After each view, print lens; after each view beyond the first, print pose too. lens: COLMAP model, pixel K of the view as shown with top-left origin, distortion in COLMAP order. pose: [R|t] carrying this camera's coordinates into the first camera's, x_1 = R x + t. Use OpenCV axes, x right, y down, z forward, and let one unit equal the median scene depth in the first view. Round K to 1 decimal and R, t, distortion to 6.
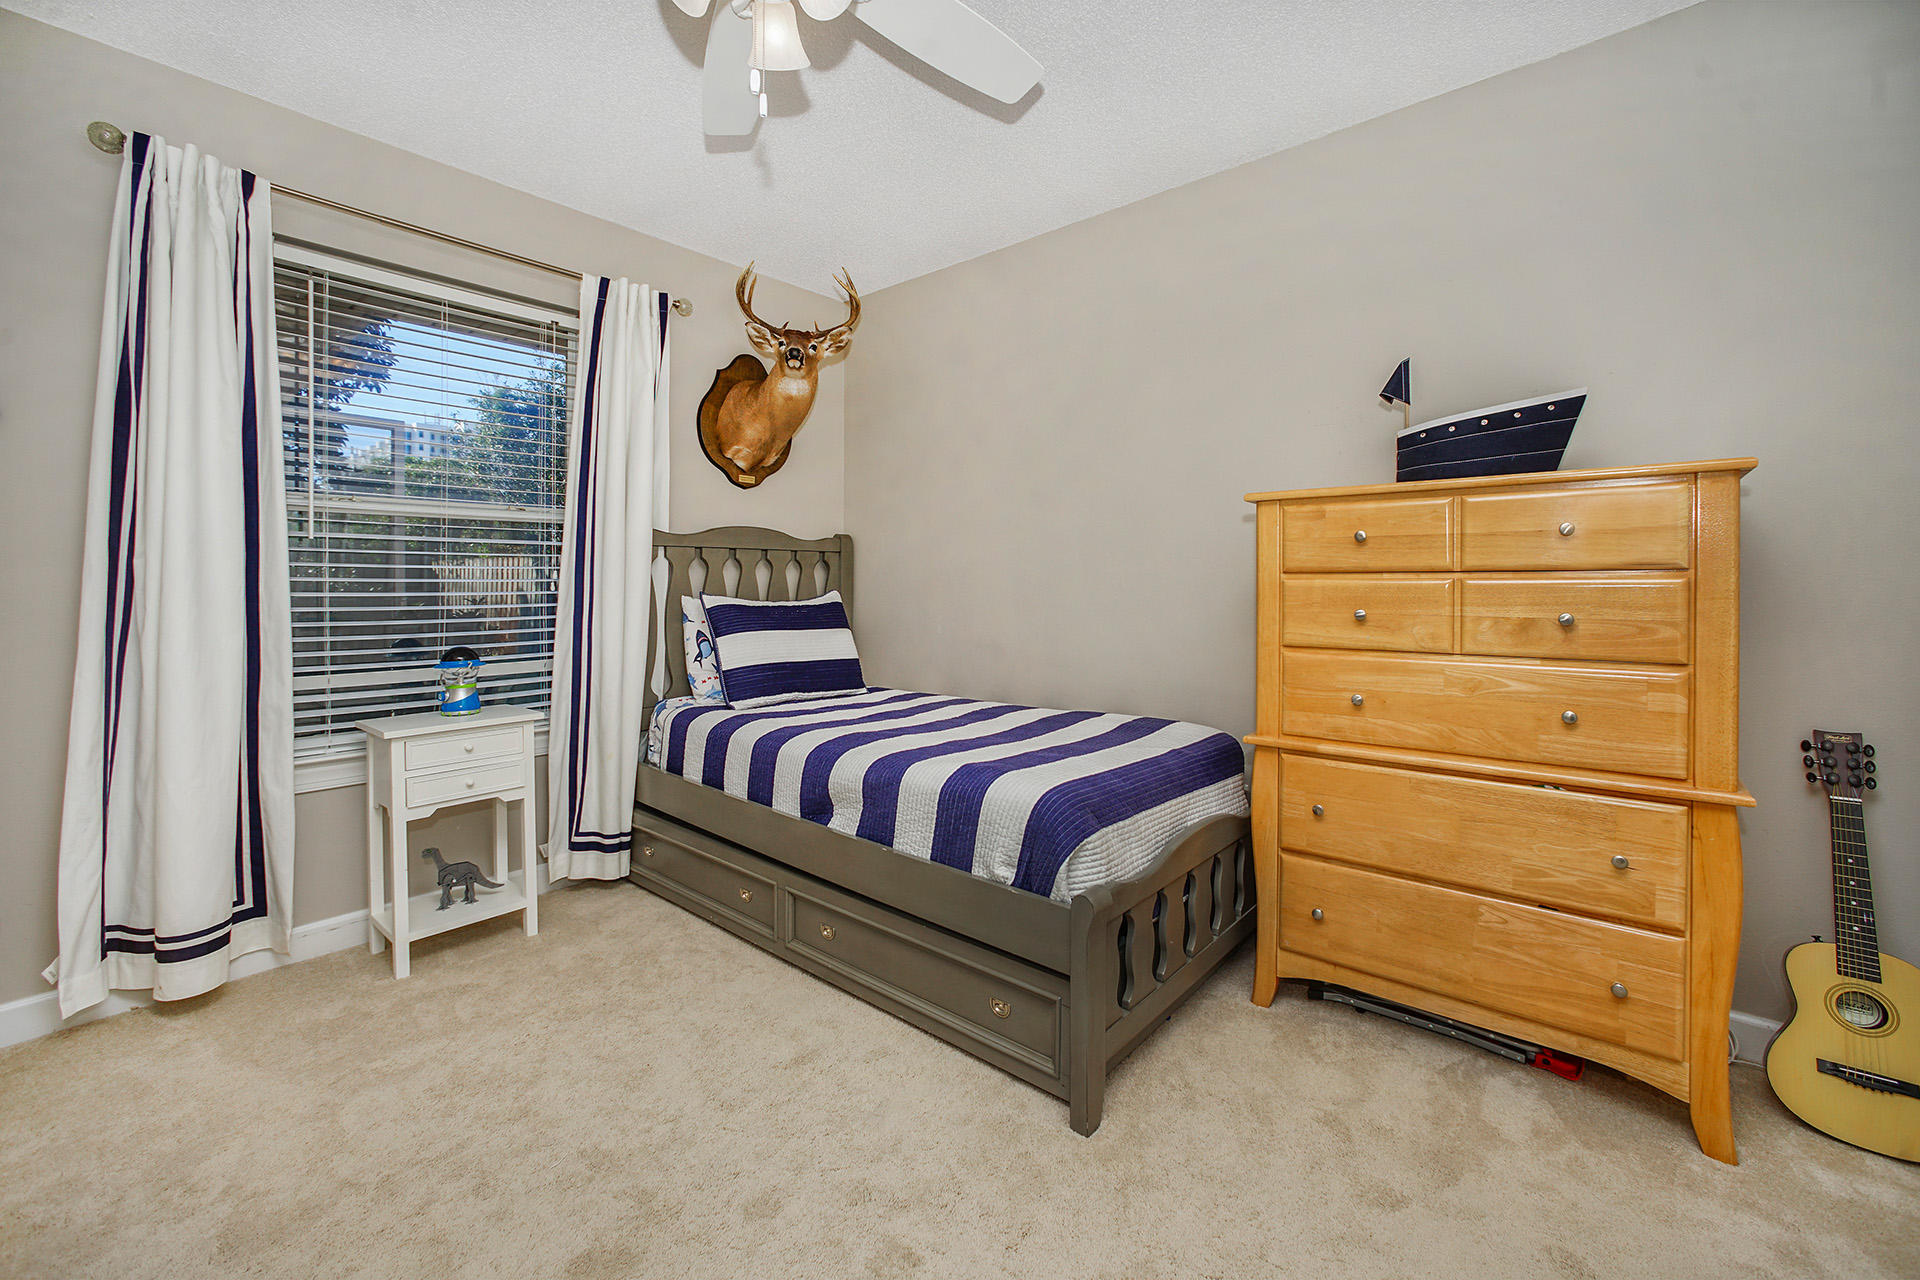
lens RADIAL K [[782.8, 0, 955.6], [0, 782.8, 592.6], [0, 0, 1]] dist [-0.040506, 0.014228]
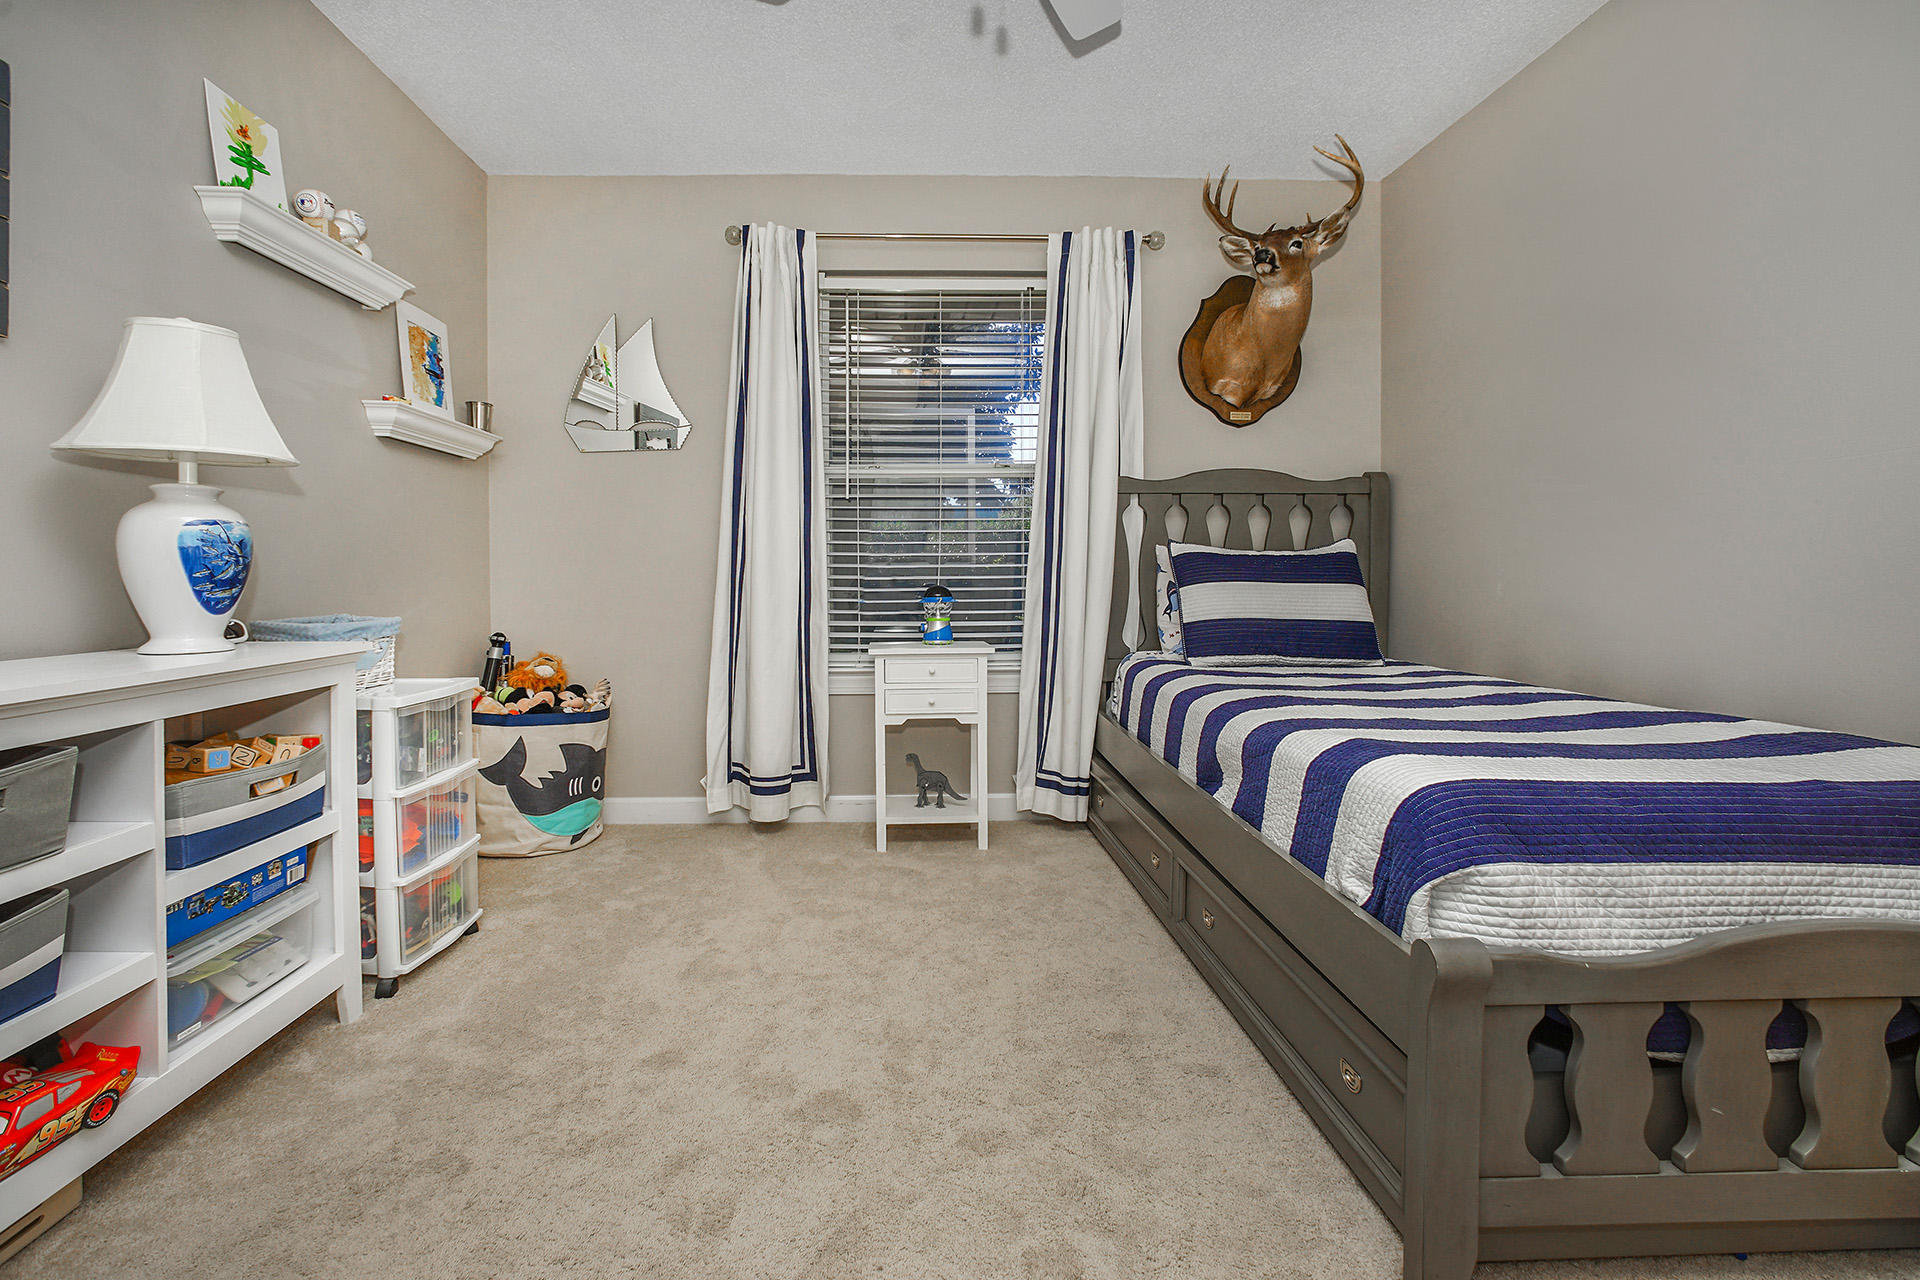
lens RADIAL K [[812.1, 0, 924.4], [0, 812.1, 588.1], [0, 0, 1]] dist [-0.045538, 0.017060]
pose [[0.672005, 0.011248, -0.740462, 0.214807], [-0.003757, 0.999924, 0.011780, 0.051826], [0.740537, -0.005134, 0.671996, 0.144281]]
